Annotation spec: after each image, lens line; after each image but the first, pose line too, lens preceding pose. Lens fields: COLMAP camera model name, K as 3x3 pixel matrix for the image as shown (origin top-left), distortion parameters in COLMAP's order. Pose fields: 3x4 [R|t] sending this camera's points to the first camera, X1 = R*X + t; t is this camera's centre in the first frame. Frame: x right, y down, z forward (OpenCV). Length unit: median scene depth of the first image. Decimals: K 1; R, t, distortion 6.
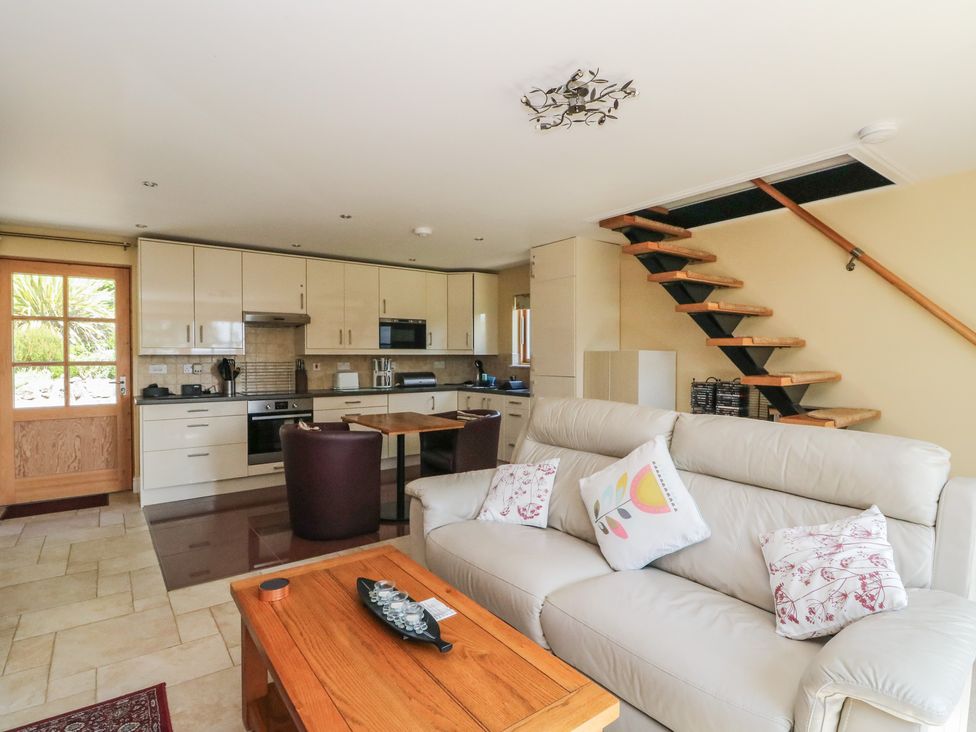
lens RADIAL K [[507.6, 0, 496.4], [0, 507.6, 363.1], [0, 0, 1]] dist [0.002286, -0.014951]
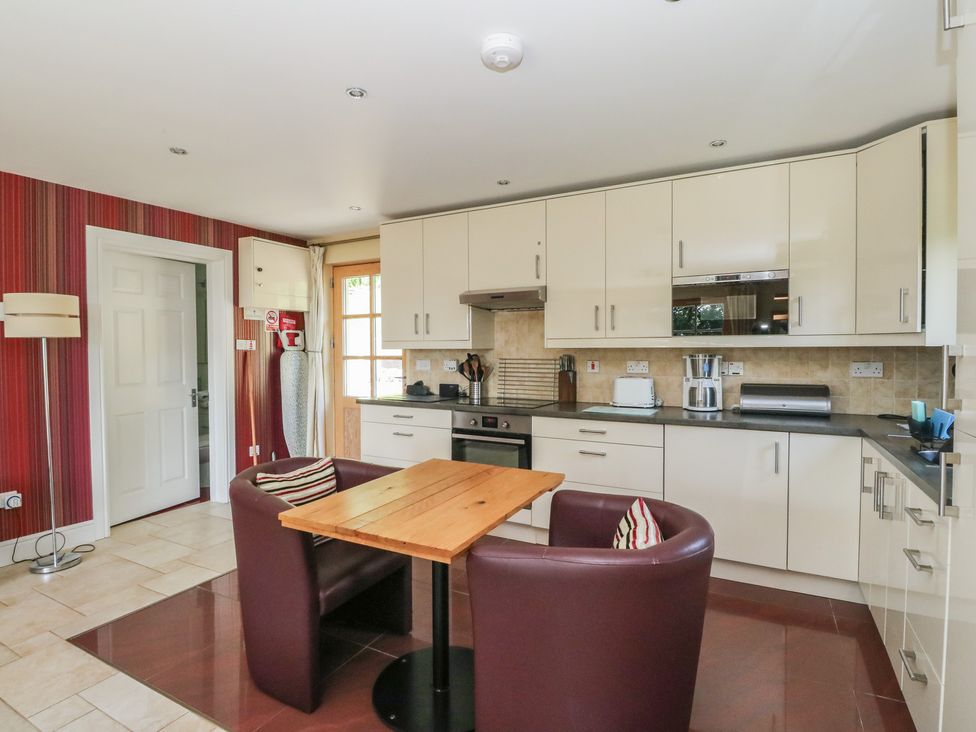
lens RADIAL K [[511.5, 0, 490.6], [0, 511.5, 364.7], [0, 0, 1]] dist [0.012376, -0.015111]
pose [[0.415227, 0.025620, -0.909357, 0.204110], [-0.009211, 0.999671, 0.023958, -0.011052], [0.909671, -0.001572, 0.415326, 0.692840]]
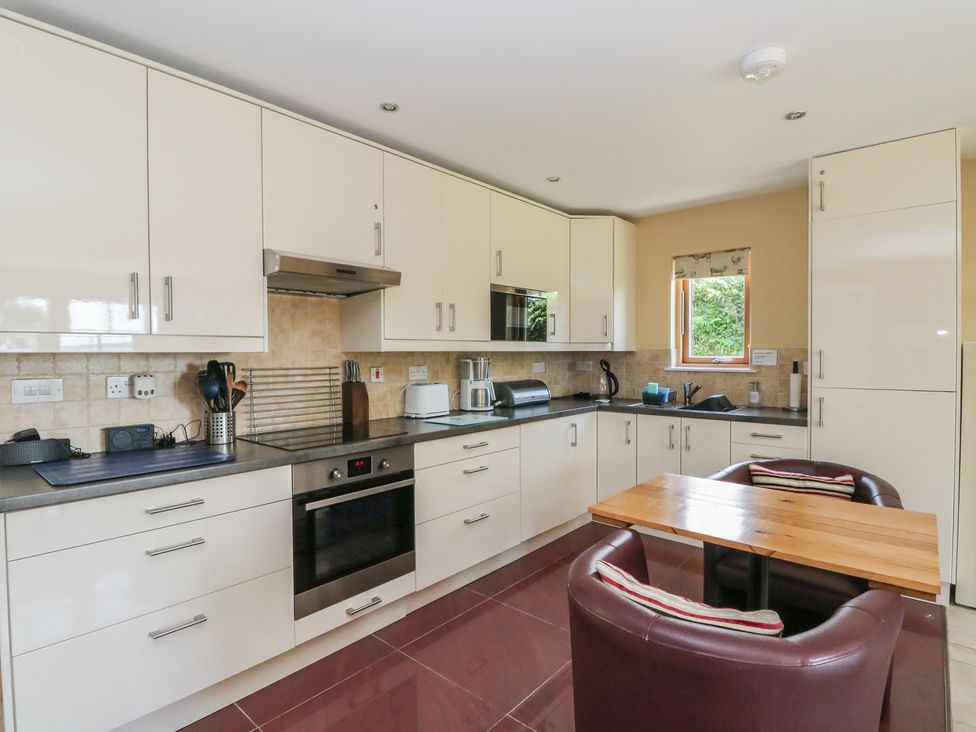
lens RADIAL K [[511.5, 0, 490.6], [0, 511.5, 364.7], [0, 0, 1]] dist [0.012376, -0.015111]
pose [[0.980109, -0.008141, 0.198294, -0.389249], [0.006133, 0.999924, 0.010738, -0.009315], [-0.198366, -0.009308, 0.980084, 0.526430]]
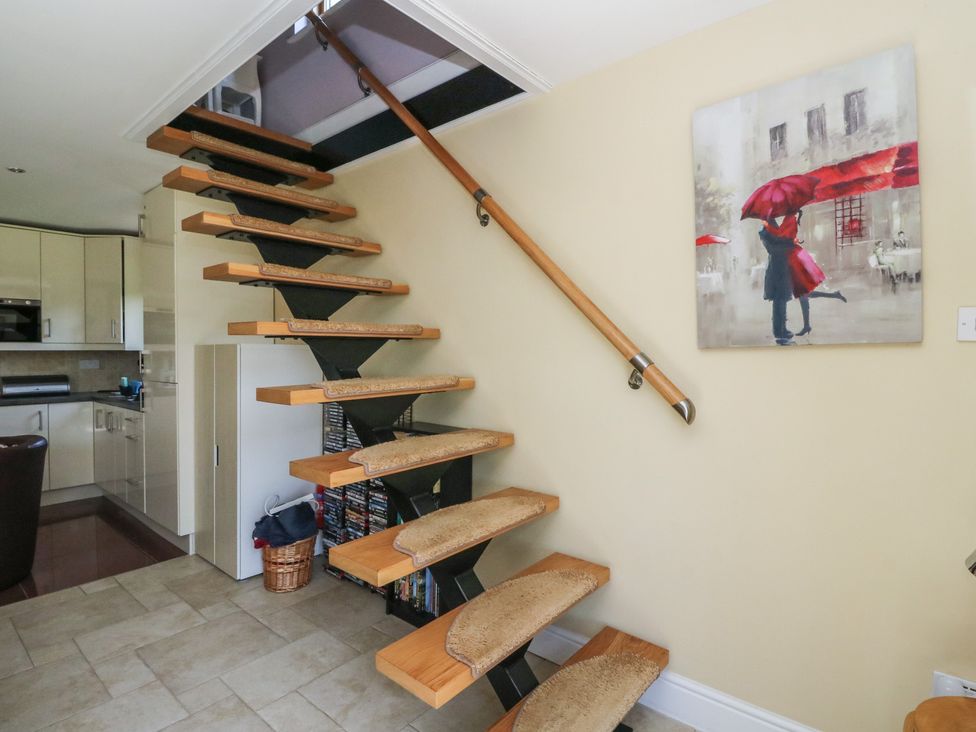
lens RADIAL K [[509.8, 0, 486.2], [0, 509.8, 353.8], [0, 0, 1]] dist [0.000091, -0.000425]
pose [[0.976134, -0.002907, 0.217150, 0.372843], [0.004686, 0.999960, -0.007678, -0.004409], [-0.217119, 0.008512, 0.976108, 0.225731]]
